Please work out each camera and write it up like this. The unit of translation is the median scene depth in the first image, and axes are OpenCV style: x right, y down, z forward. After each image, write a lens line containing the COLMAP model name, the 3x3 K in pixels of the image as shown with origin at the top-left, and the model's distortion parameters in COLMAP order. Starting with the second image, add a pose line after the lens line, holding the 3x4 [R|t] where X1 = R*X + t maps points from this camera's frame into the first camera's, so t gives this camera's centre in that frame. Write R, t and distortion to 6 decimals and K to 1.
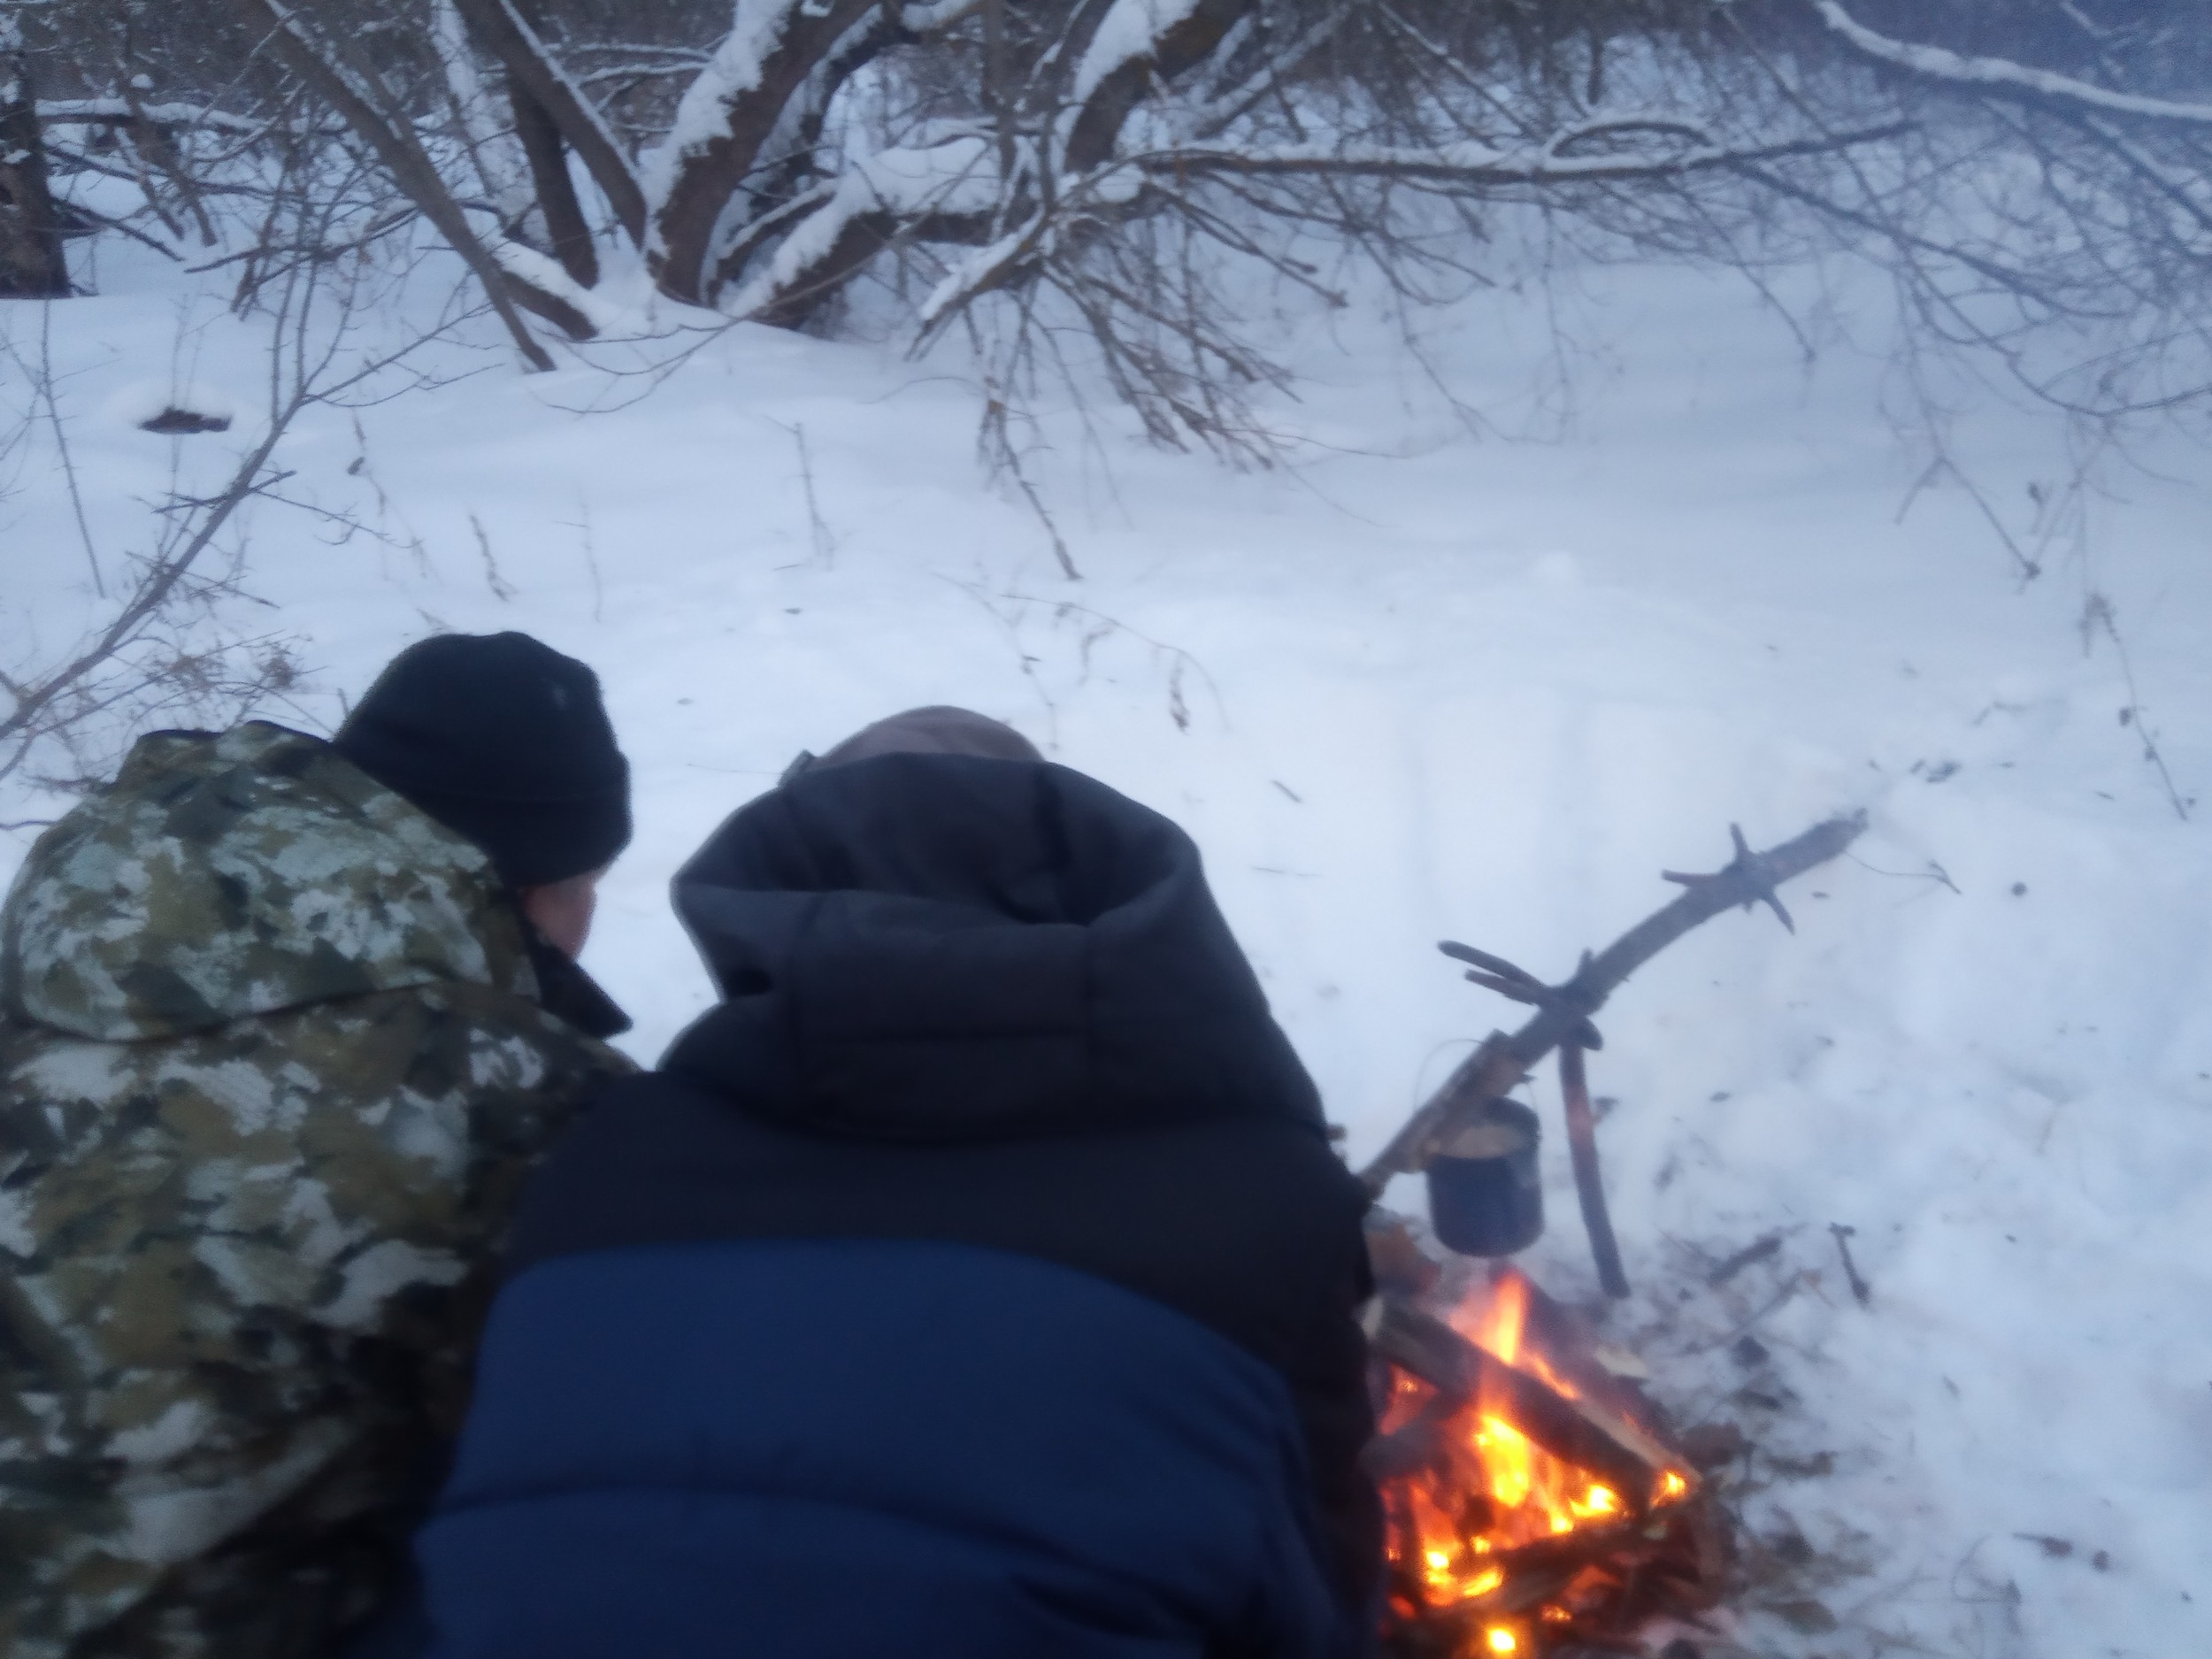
lens RADIAL K [[1693.8, 0, 1148.4], [0, 1693.8, 840.3], [0, 0, 1]] dist [0.053692, -0.101978]
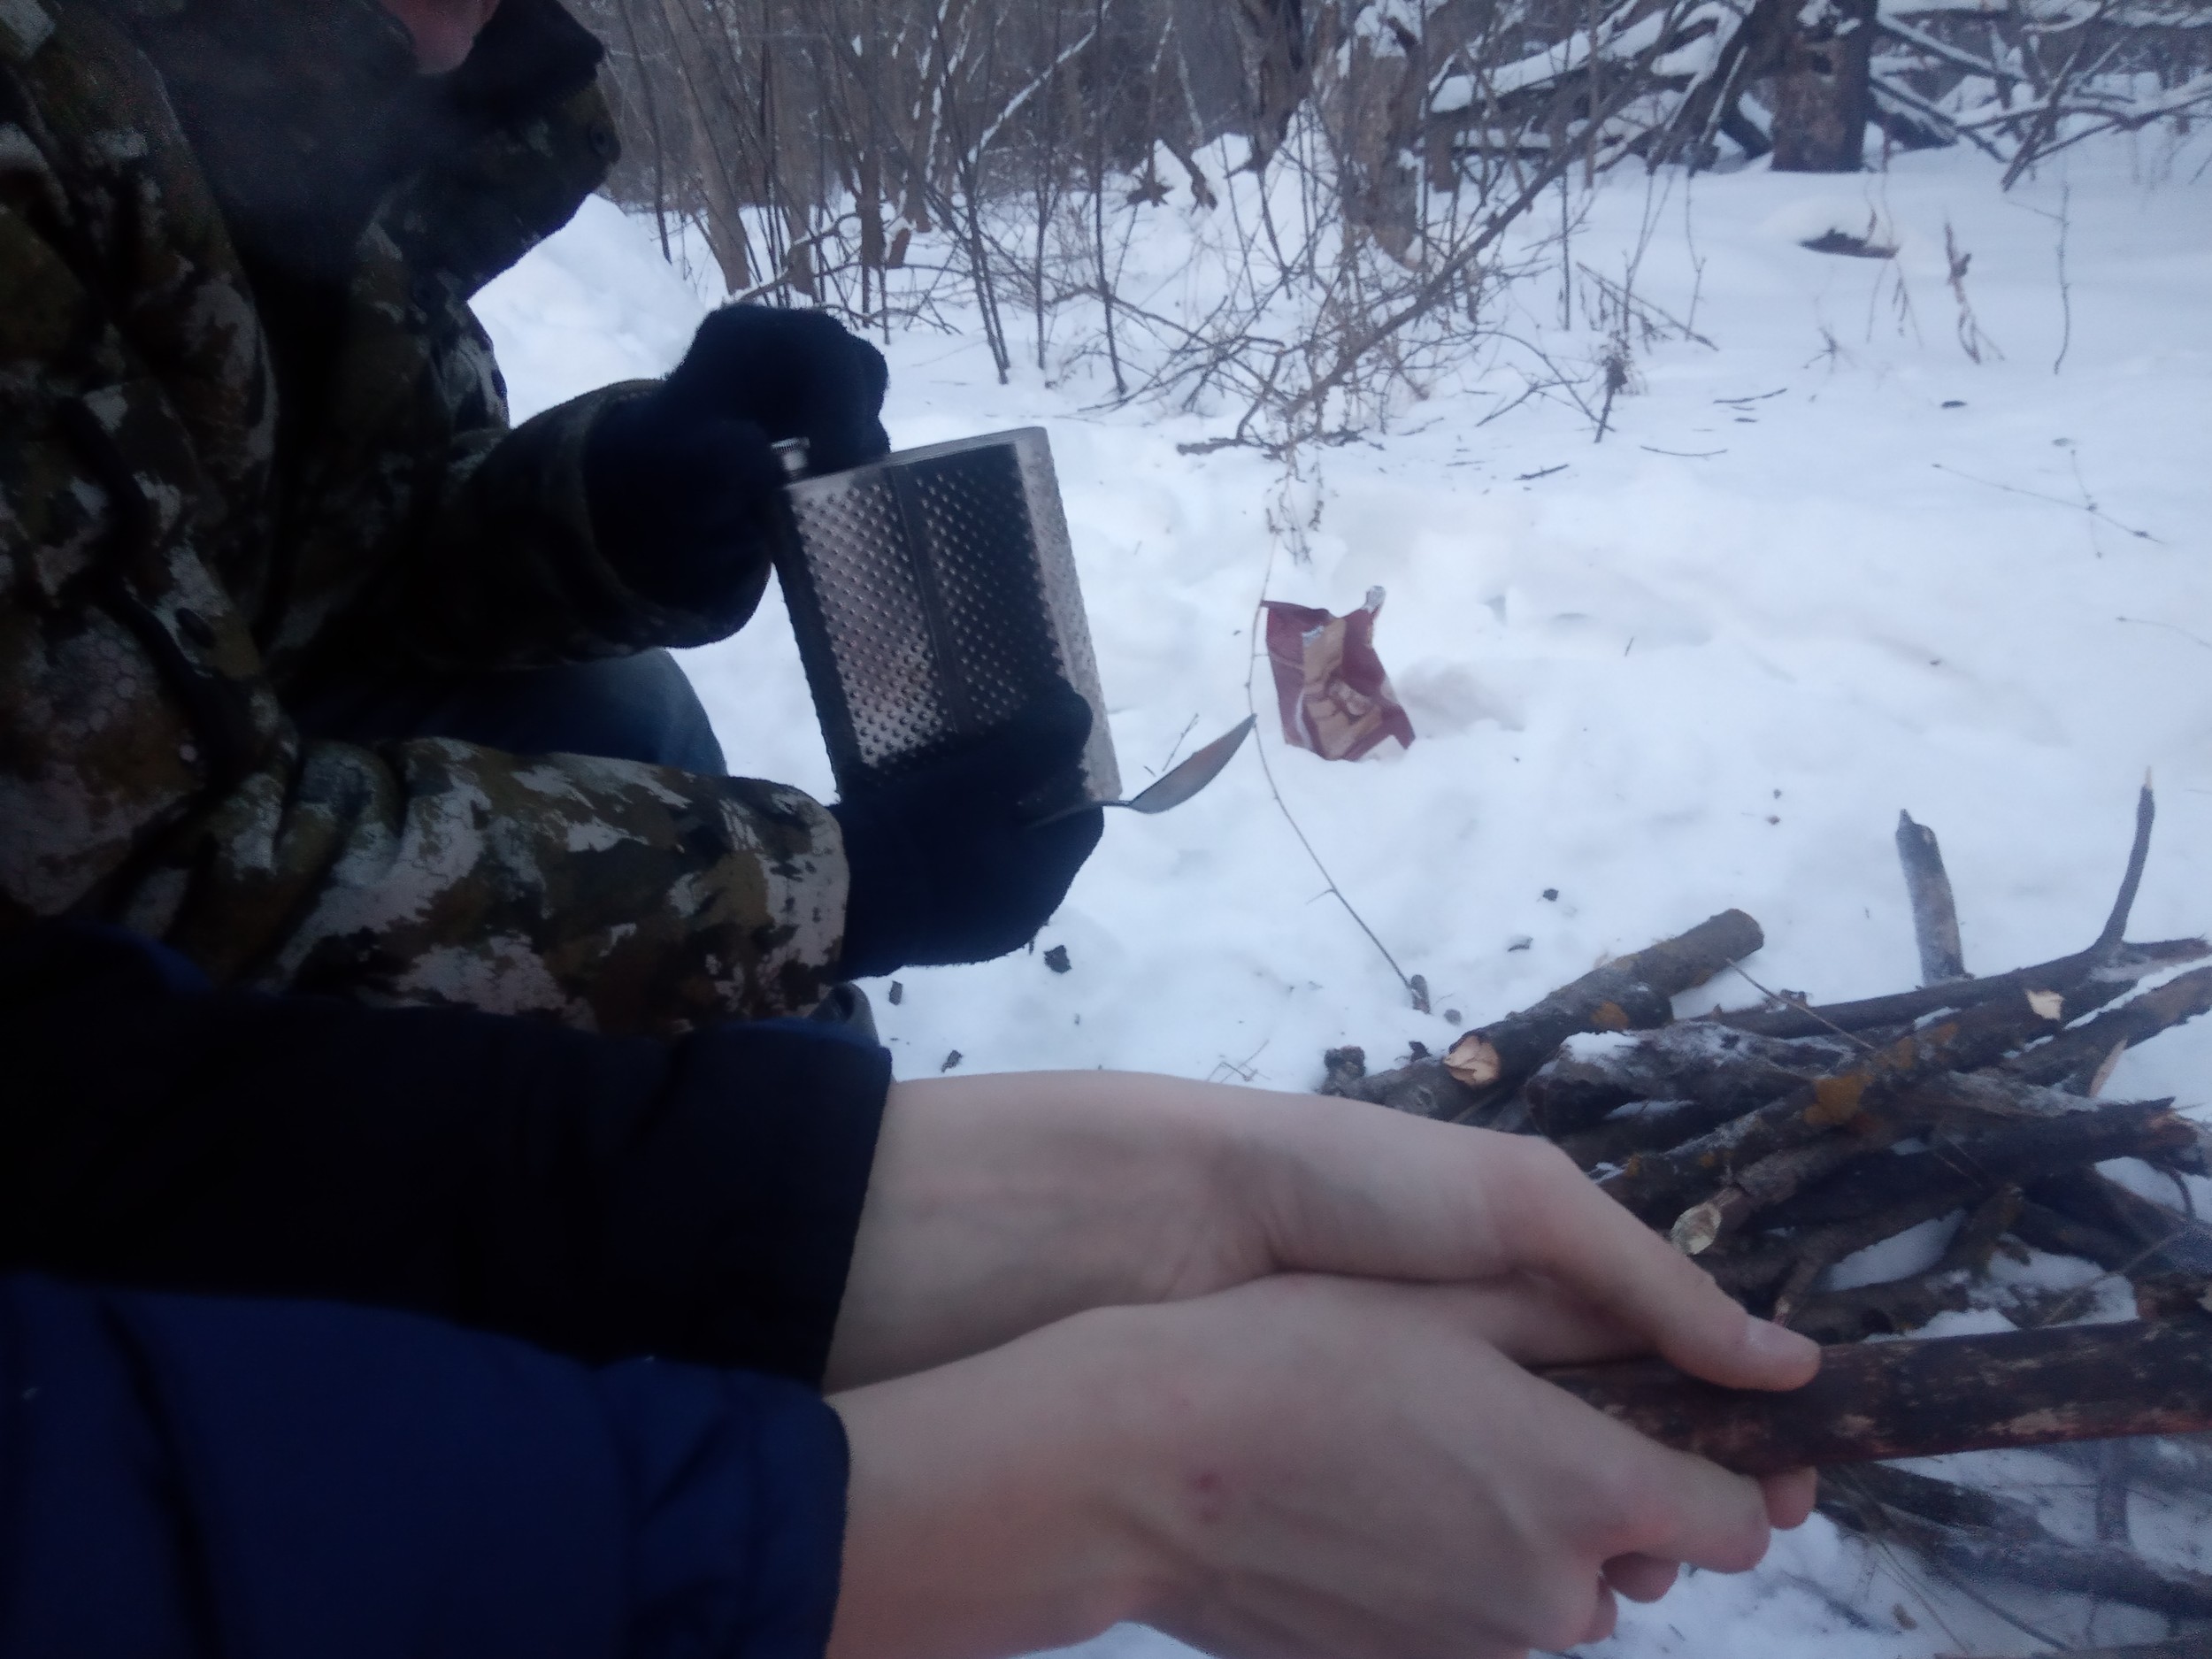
lens RADIAL K [[1814.9, 0, 1106.0], [0, 1814.9, 829.5], [0, 0, 1]] dist [0.042150, -0.068711]
pose [[0.580944, 0.271176, -0.767442, 0.176408], [-0.268673, 0.953910, 0.133681, 0.125966], [0.768322, 0.128530, 0.627026, 0.592259]]
